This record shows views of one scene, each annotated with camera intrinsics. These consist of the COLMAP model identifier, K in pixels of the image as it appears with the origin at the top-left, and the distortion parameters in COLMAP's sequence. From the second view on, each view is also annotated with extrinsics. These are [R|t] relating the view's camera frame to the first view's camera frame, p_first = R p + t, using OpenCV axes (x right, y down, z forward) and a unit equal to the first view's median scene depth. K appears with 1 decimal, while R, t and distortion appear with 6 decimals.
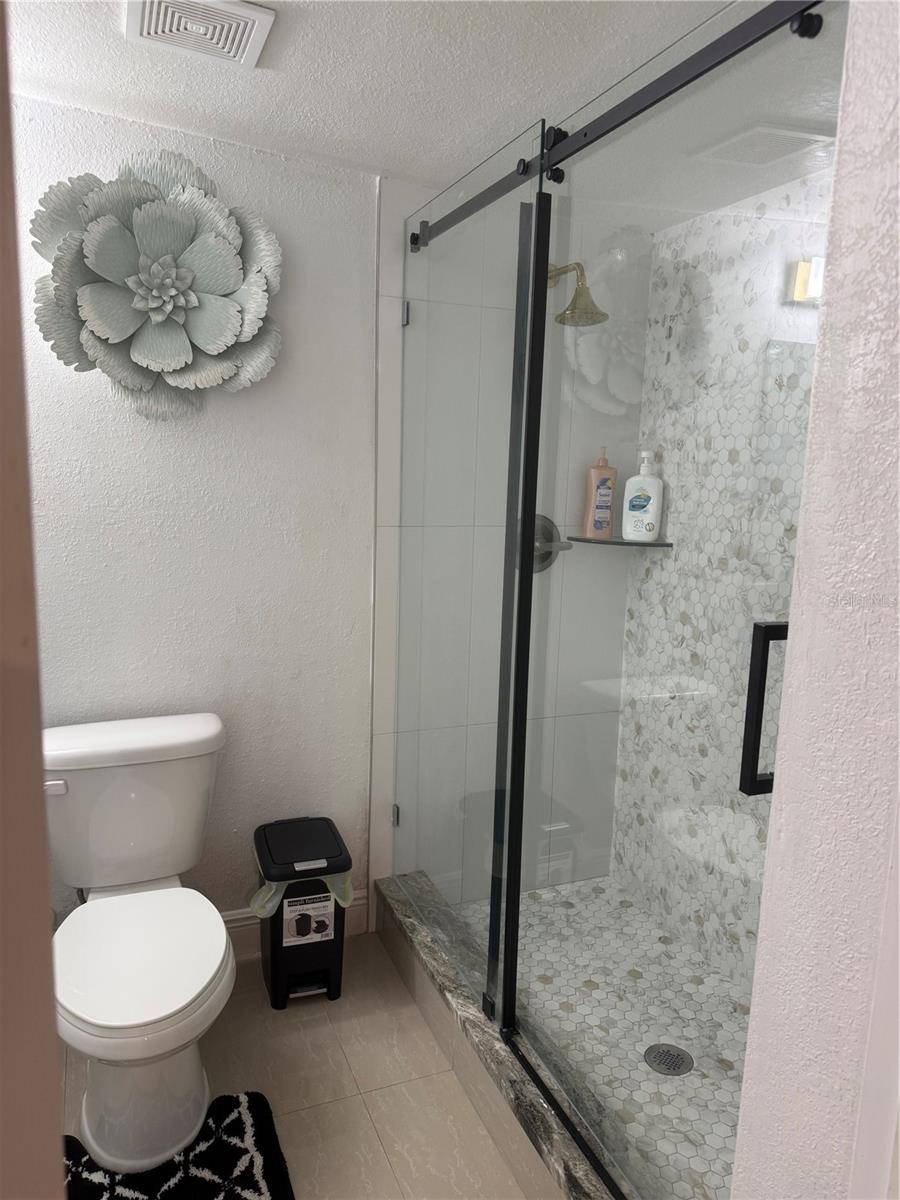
lens RADIAL K [[846.4, 0, 447.4], [0, 846.4, 604.3], [0, 0, 1]] dist [0.012388, 0.002817]
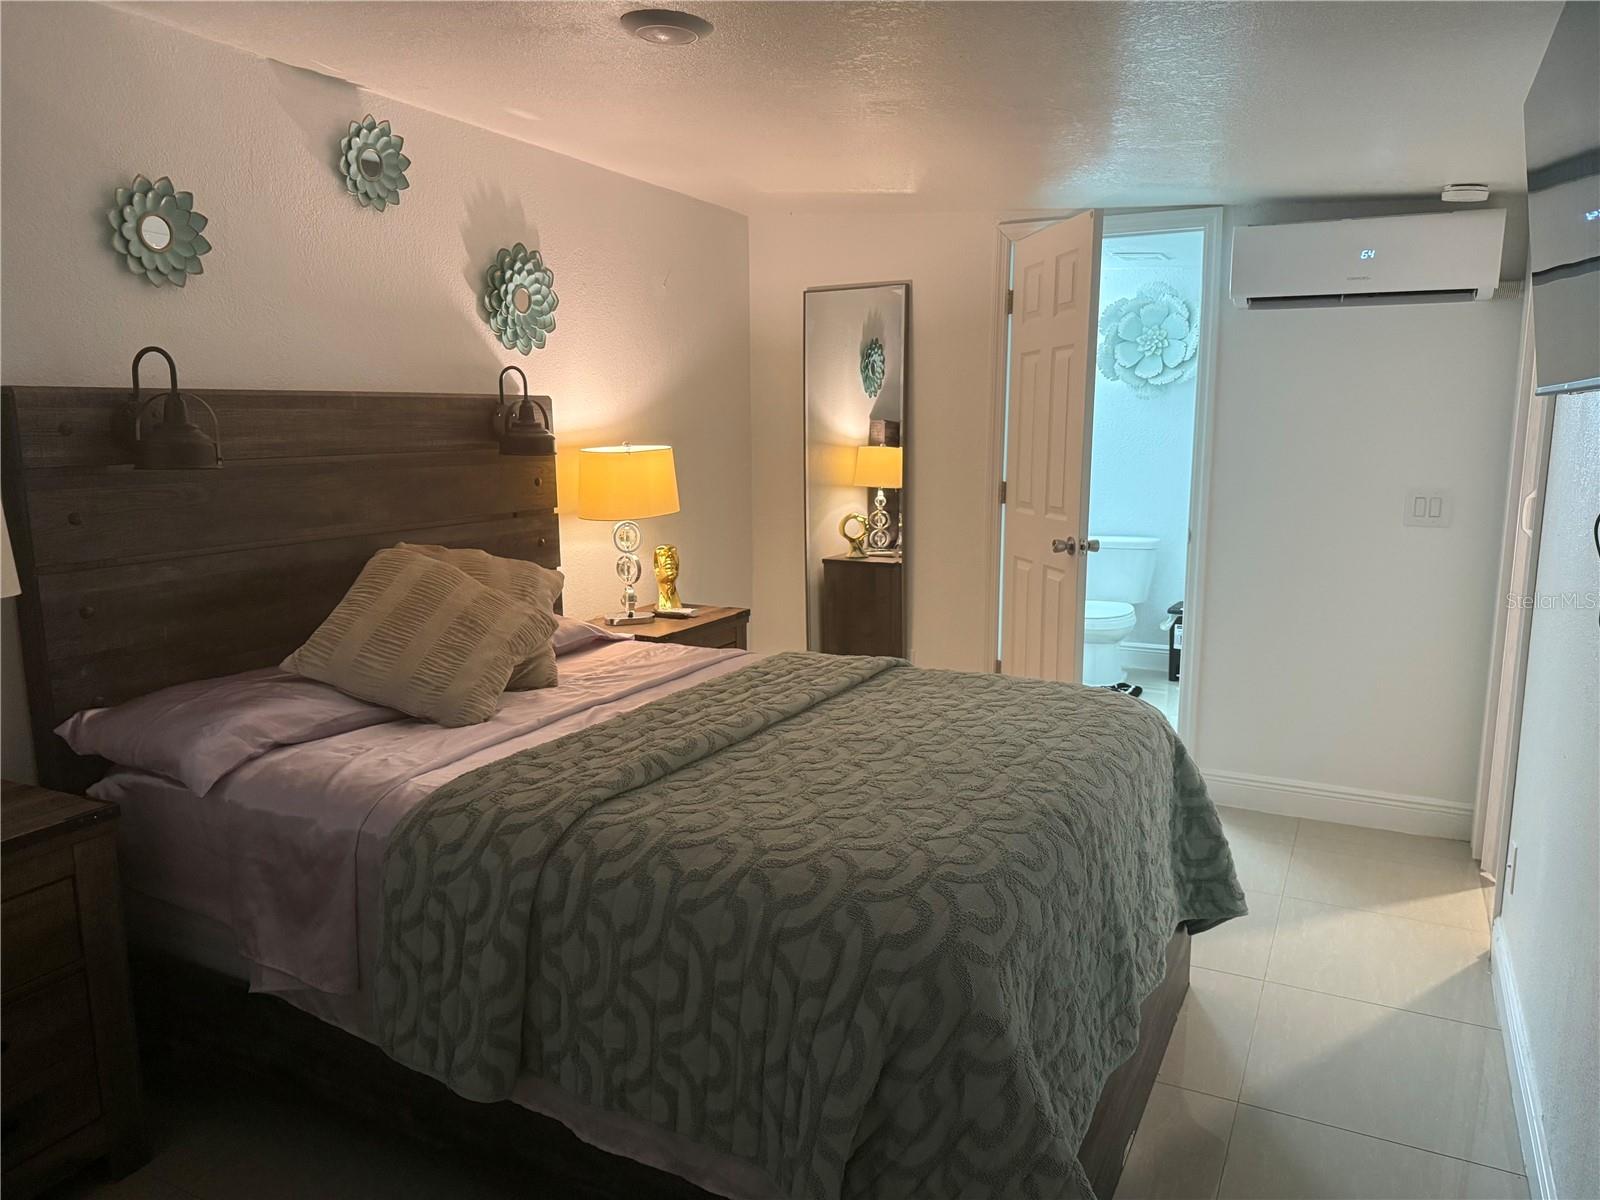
lens RADIAL K [[1128.5, 0, 798.1], [0, 1128.5, 602.6], [0, 0, 1]] dist [0.012388, 0.002817]
pose [[0.651858, 0.088261, -0.753187, 1.424672], [-0.092212, 0.995059, 0.036797, 0.303889], [0.752713, 0.045467, 0.656776, -1.699351]]
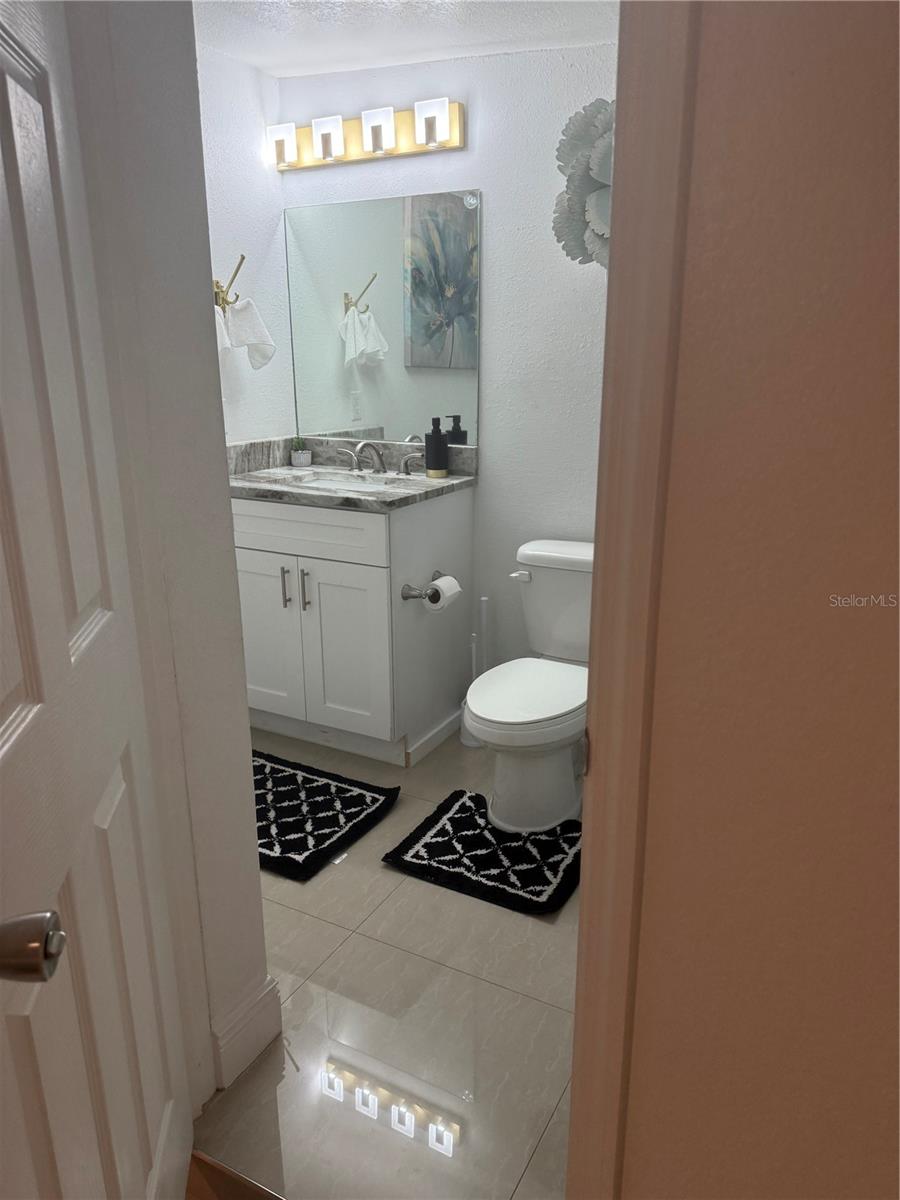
lens RADIAL K [[846.4, 0, 450.6], [0, 846.4, 597.0], [0, 0, 1]] dist [0.012388, 0.002817]
pose [[0.637488, 0.191227, -0.746352, 0.515923], [-0.100755, 0.981082, 0.165310, 0.031044], [0.763844, -0.030185, 0.644695, -0.000447]]
